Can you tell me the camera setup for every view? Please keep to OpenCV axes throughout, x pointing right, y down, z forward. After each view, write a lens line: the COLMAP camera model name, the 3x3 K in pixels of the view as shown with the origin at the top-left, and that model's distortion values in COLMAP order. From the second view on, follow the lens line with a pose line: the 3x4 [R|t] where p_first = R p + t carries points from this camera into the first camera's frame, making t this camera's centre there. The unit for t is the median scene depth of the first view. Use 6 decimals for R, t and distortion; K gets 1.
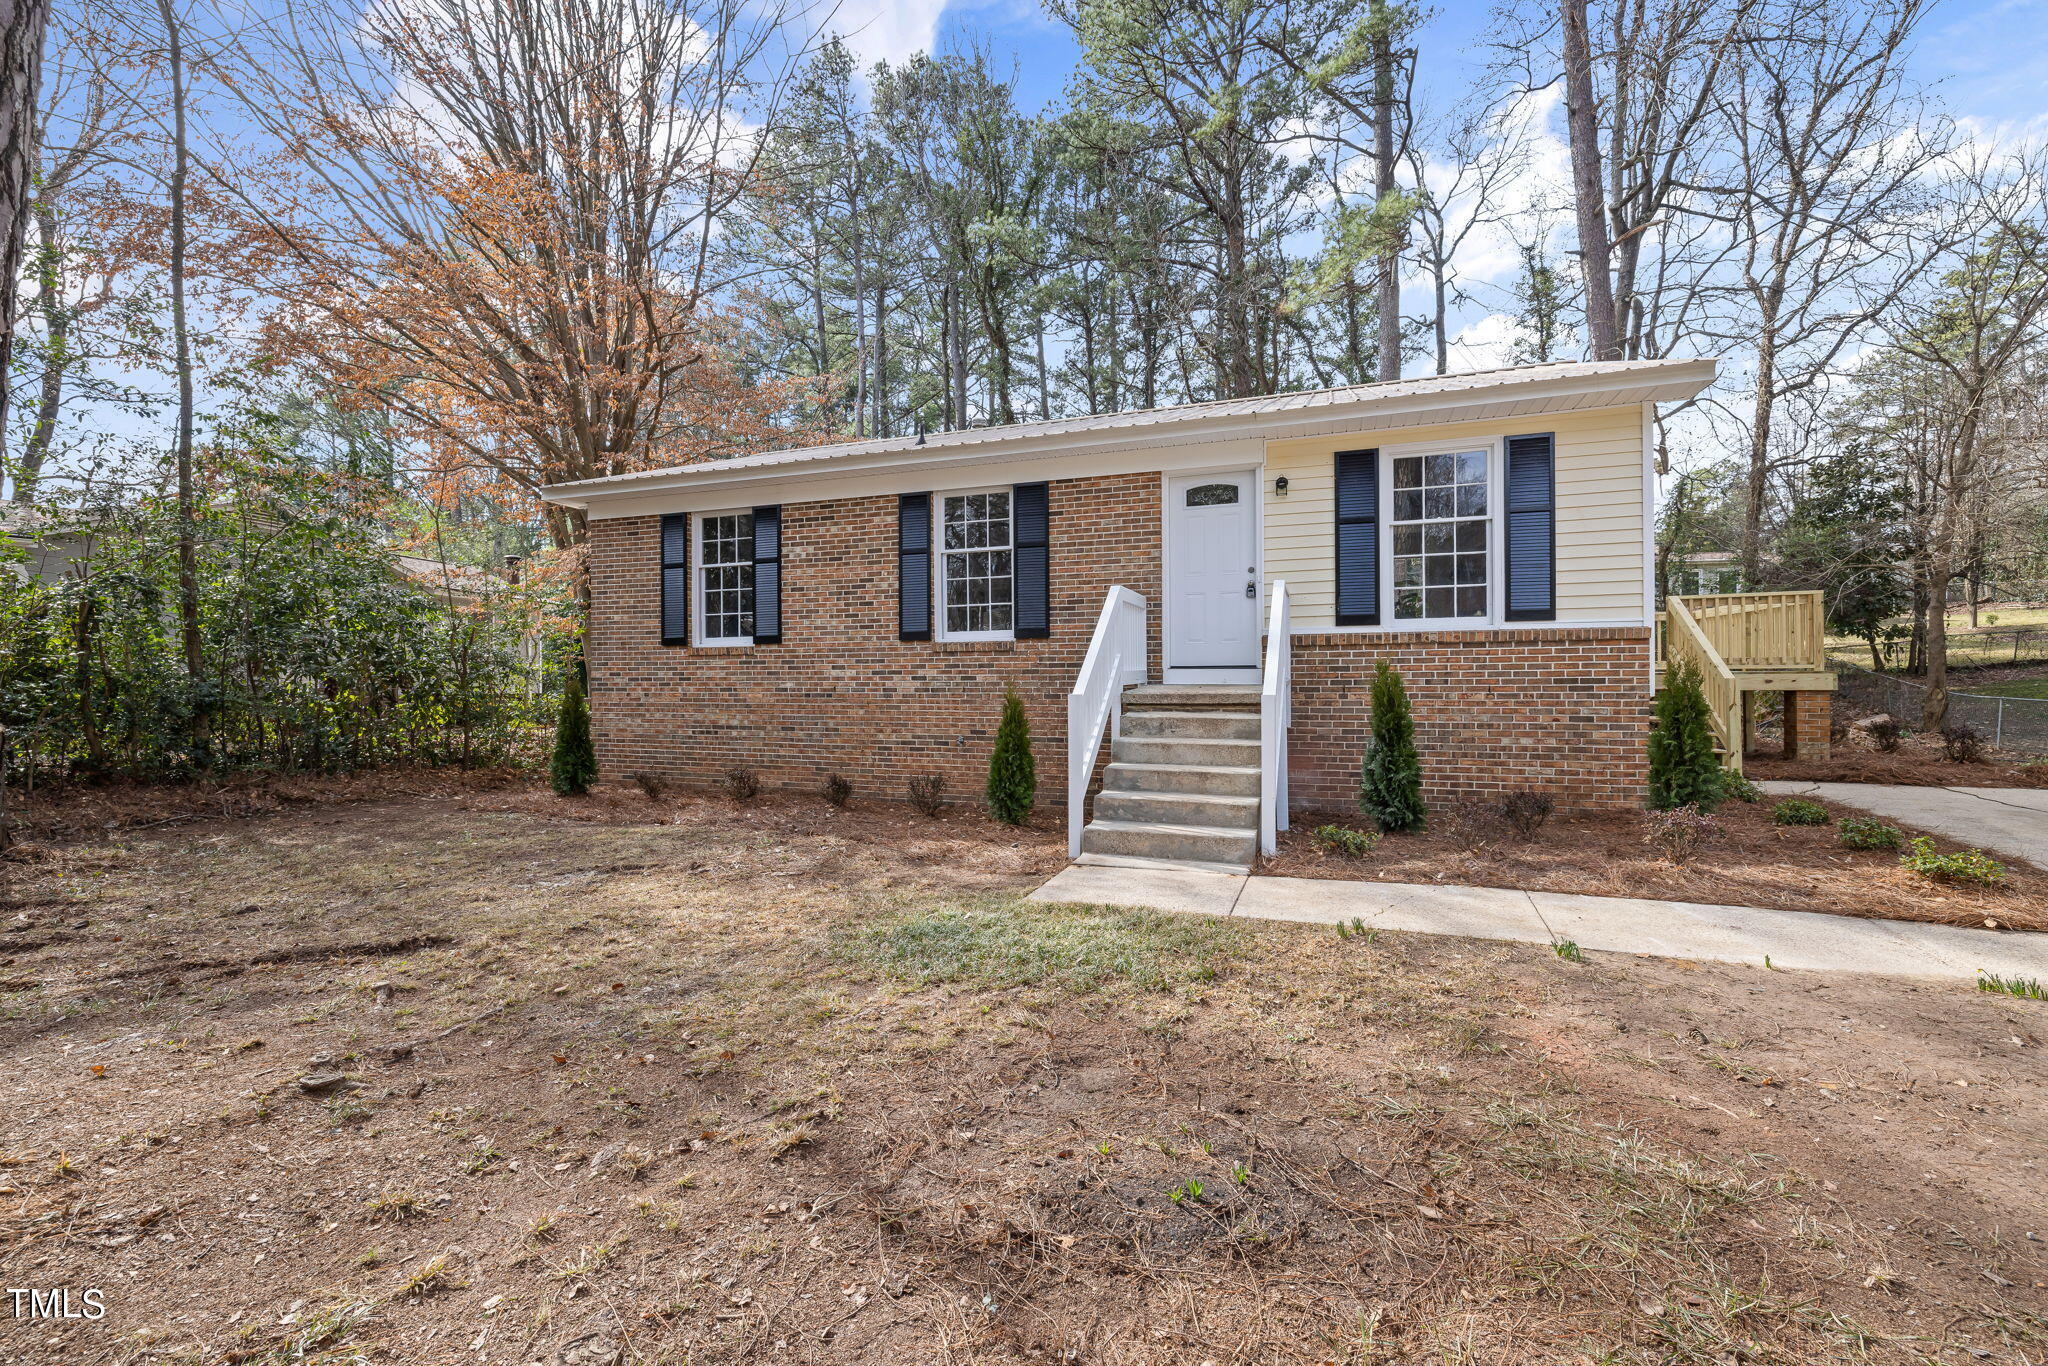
lens RADIAL K [[990.6, 0, 1014.7], [0, 990.6, 650.3], [0, 0, 1]] dist [0.000397, -0.000552]
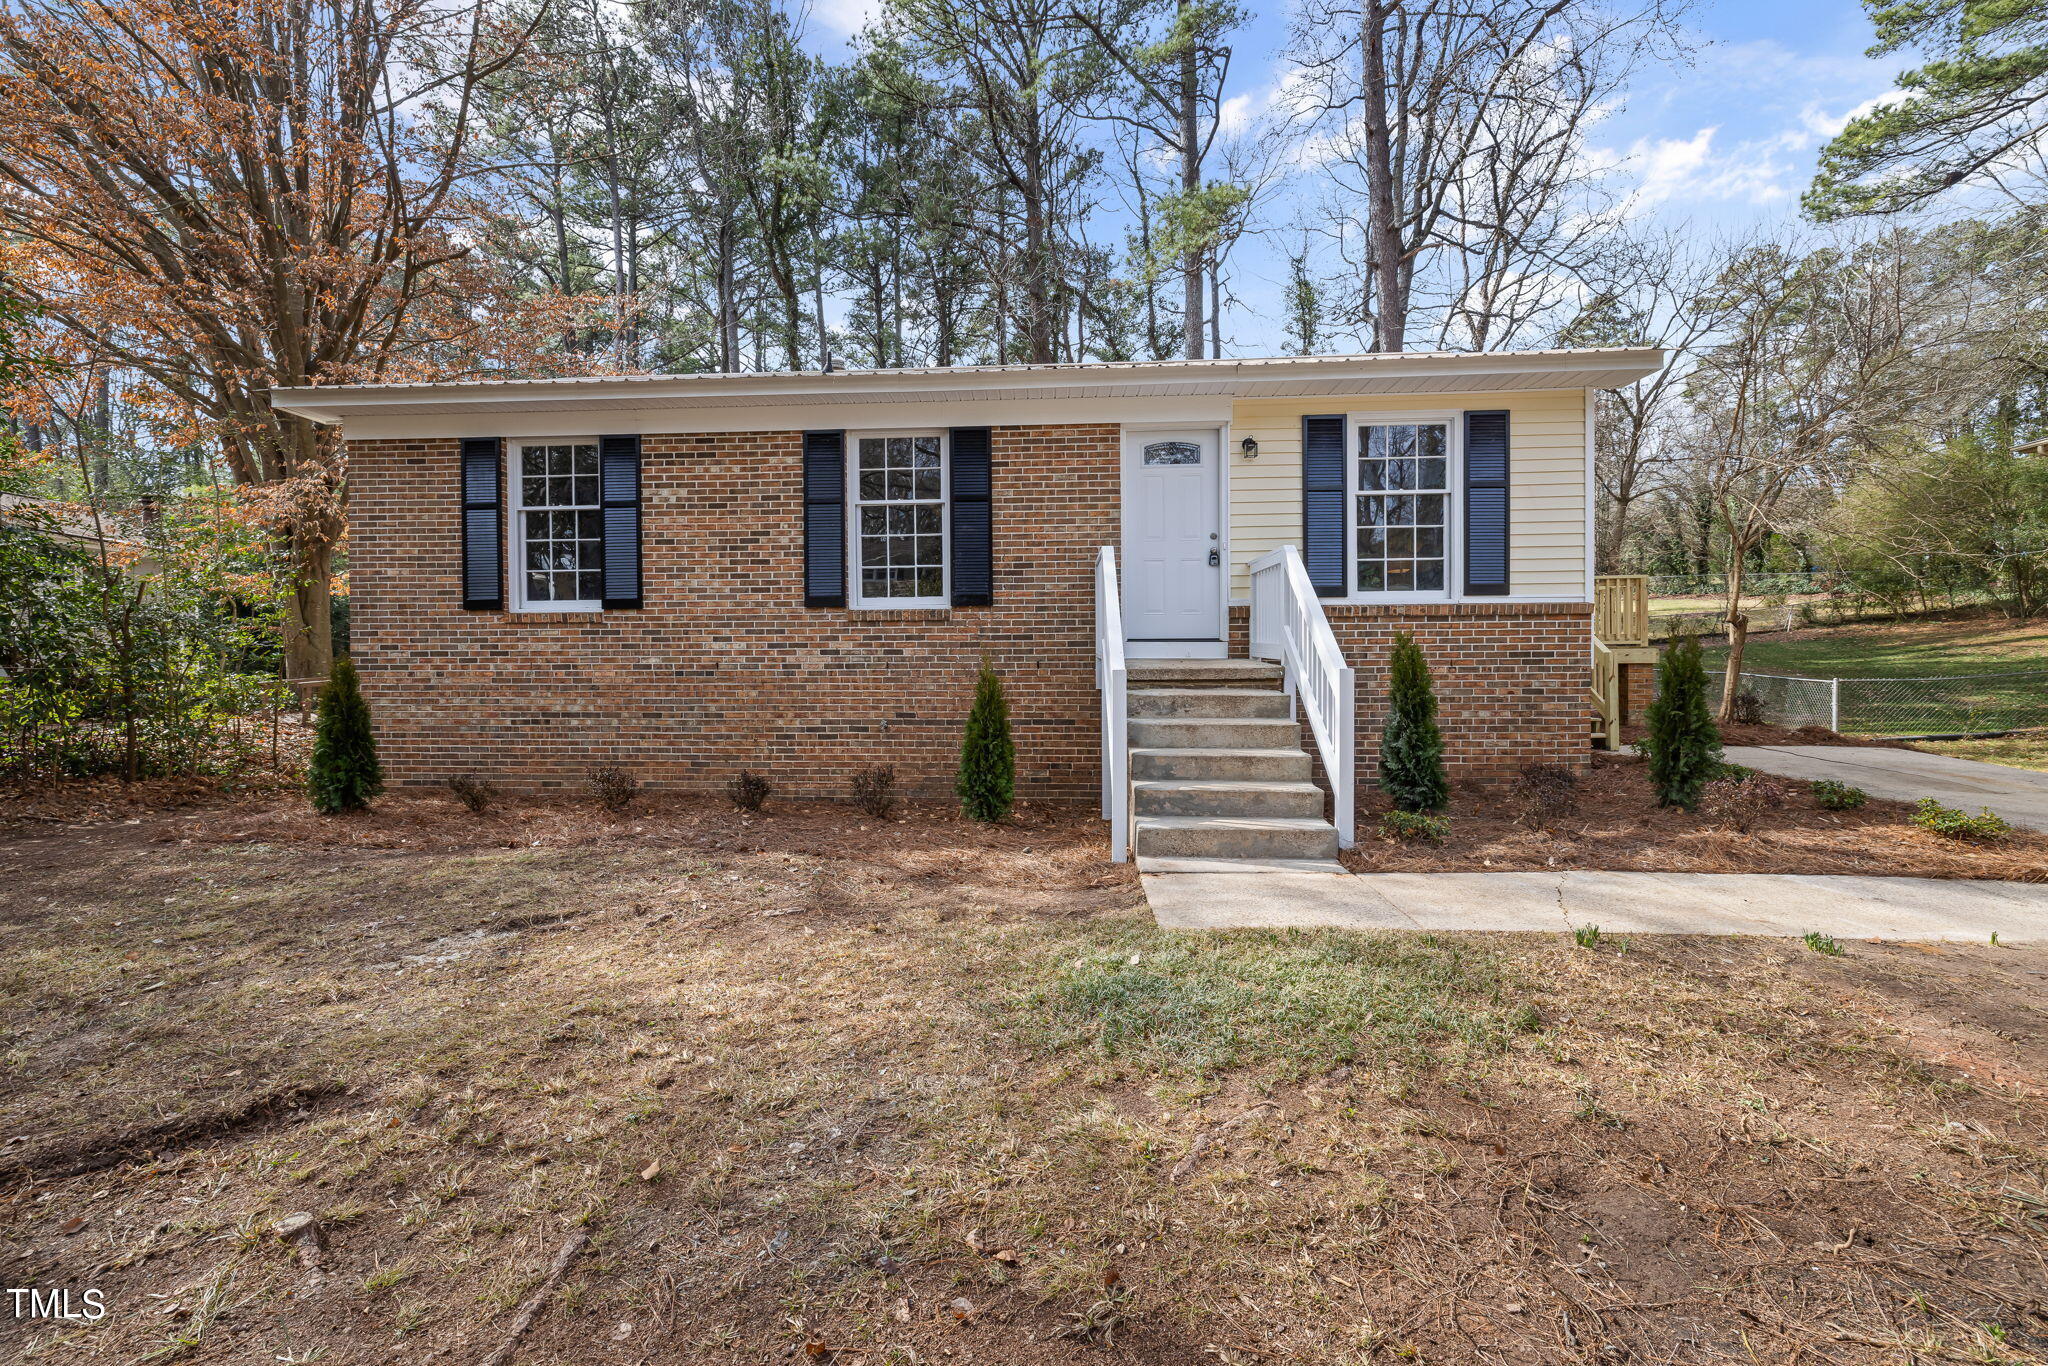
lens RADIAL K [[955.2, 0, 1024.3], [0, 955.2, 646.6], [0, 0, 1]] dist [-0.000004, 0.000304]
pose [[0.950049, 0.002566, 0.312090, -0.207863], [-0.008192, 0.999827, 0.016716, 0.009168], [-0.311993, -0.018438, 0.949905, 0.194006]]
